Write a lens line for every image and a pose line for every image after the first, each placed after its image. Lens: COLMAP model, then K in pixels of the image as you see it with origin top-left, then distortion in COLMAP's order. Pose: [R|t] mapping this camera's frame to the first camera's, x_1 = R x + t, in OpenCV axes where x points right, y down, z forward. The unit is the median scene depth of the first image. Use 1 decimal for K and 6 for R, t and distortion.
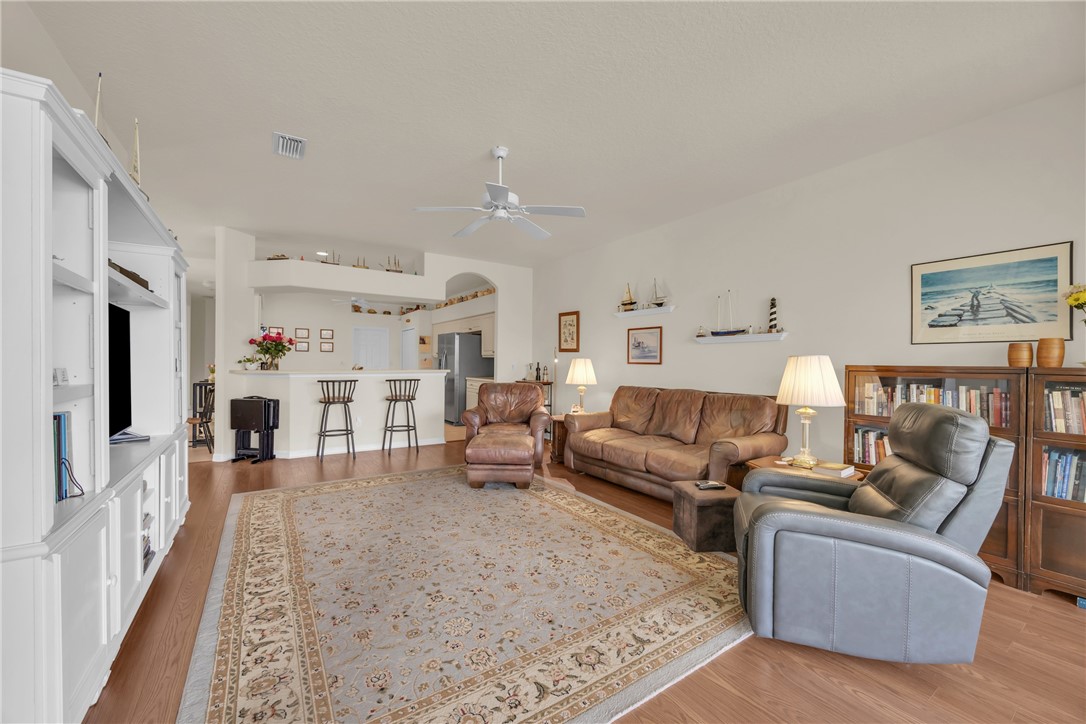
lens RADIAL K [[422.2, 0, 541.8], [0, 422.2, 364.8], [0, 0, 1]] dist [-0.000106, -0.000264]
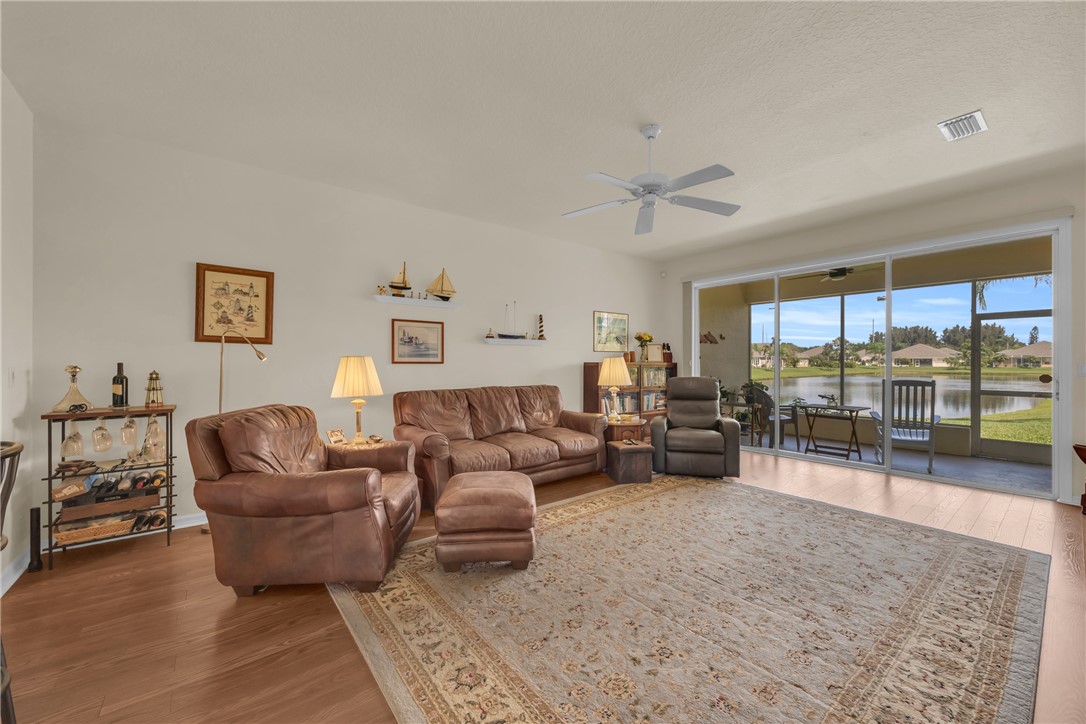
lens RADIAL K [[422.2, 0, 542.8], [0, 422.2, 362.2], [0, 0, 1]] dist [-0.000106, -0.000264]
pose [[-0.091730, -0.007986, 0.995752, -0.843790], [0.005901, 0.999946, 0.008564, -0.013906], [-0.995766, 0.006661, -0.091677, 1.122887]]
